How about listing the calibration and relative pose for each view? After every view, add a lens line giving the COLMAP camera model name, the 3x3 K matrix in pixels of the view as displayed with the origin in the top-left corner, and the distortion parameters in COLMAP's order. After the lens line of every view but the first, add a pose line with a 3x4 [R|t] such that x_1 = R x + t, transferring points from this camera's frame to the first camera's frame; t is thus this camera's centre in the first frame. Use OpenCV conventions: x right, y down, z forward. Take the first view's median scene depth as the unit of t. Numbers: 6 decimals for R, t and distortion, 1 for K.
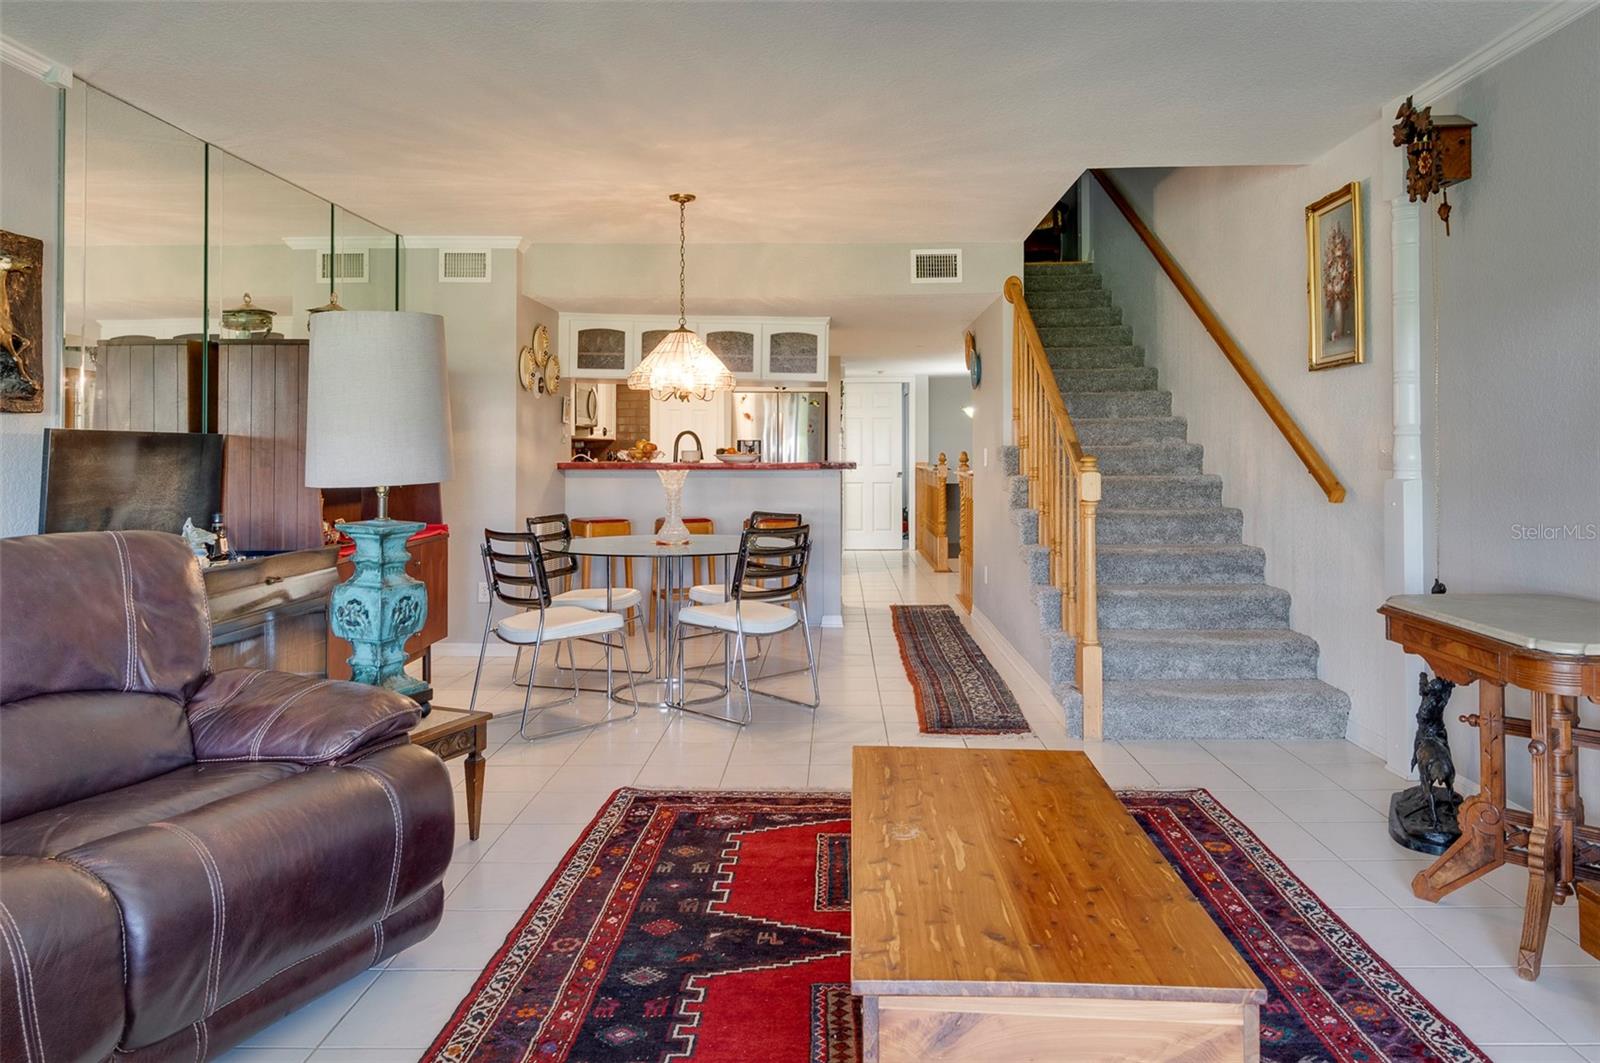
lens RADIAL K [[978.7, 0, 821.5], [0, 978.7, 531.2], [0, 0, 1]] dist [-0.001635, 0.002262]
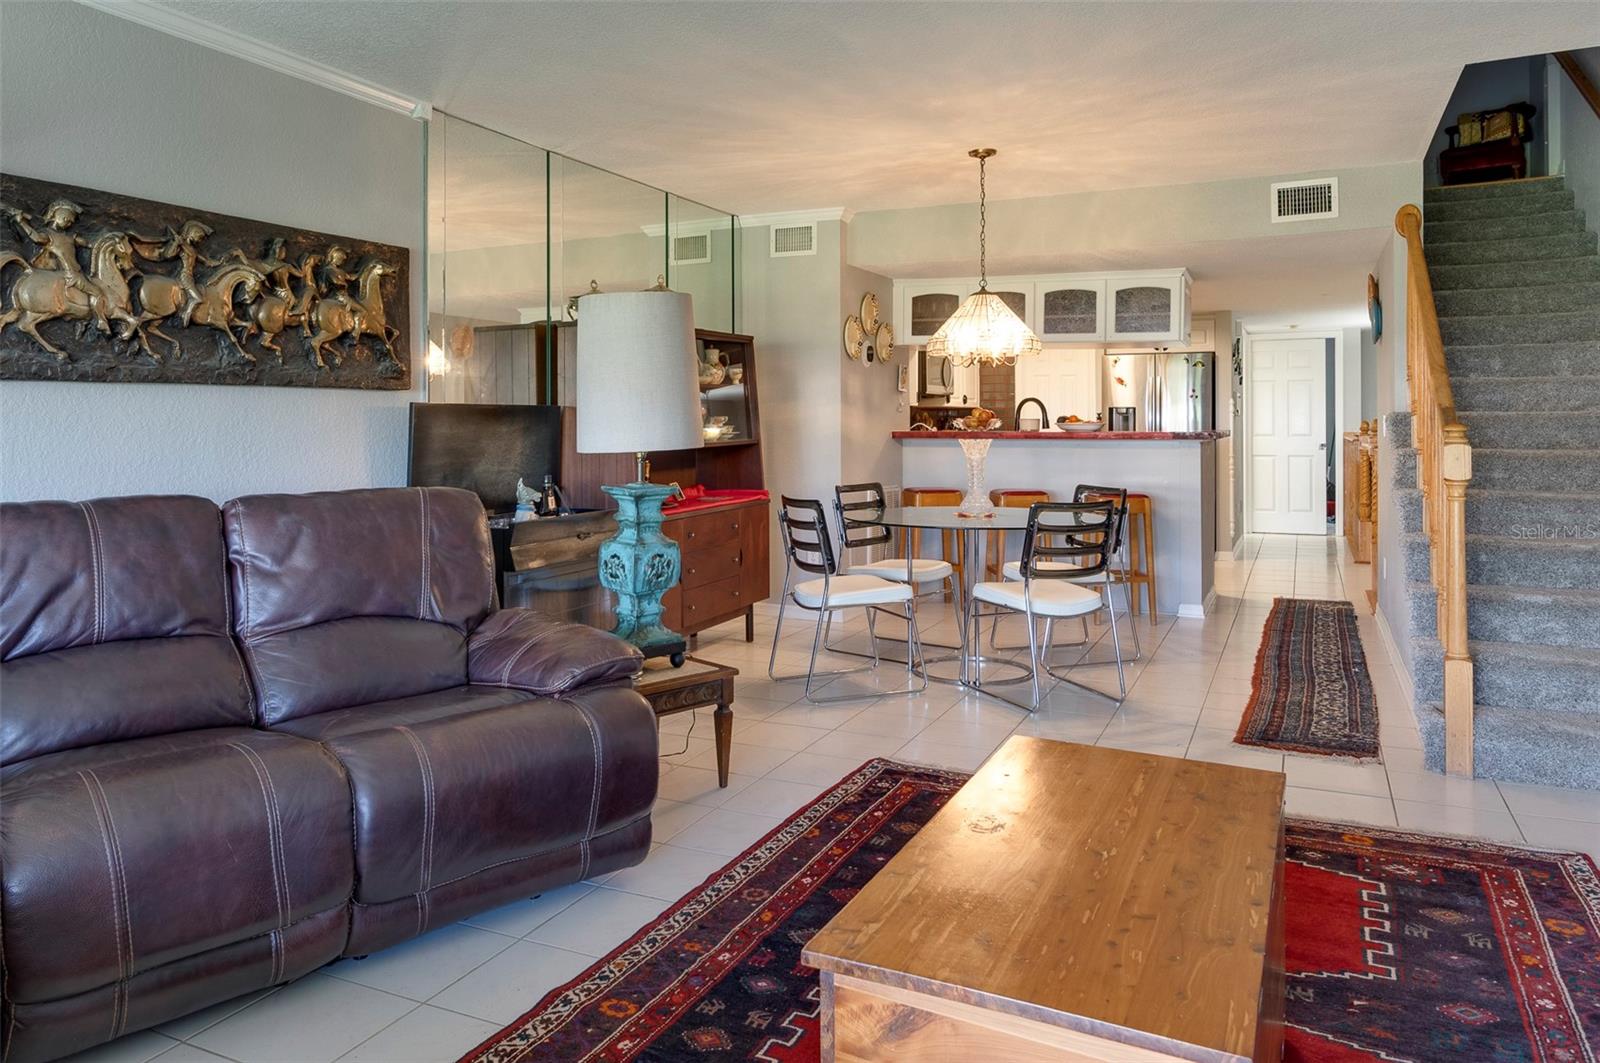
lens RADIAL K [[1038.4, 0, 838.3], [0, 1038.4, 521.8], [0, 0, 1]] dist [-0.002897, -0.005039]
pose [[0.917517, 0.035670, -0.396094, 0.157264], [-0.029293, 0.999326, 0.022139, -0.000385], [0.396617, -0.008711, 0.917943, 0.016154]]
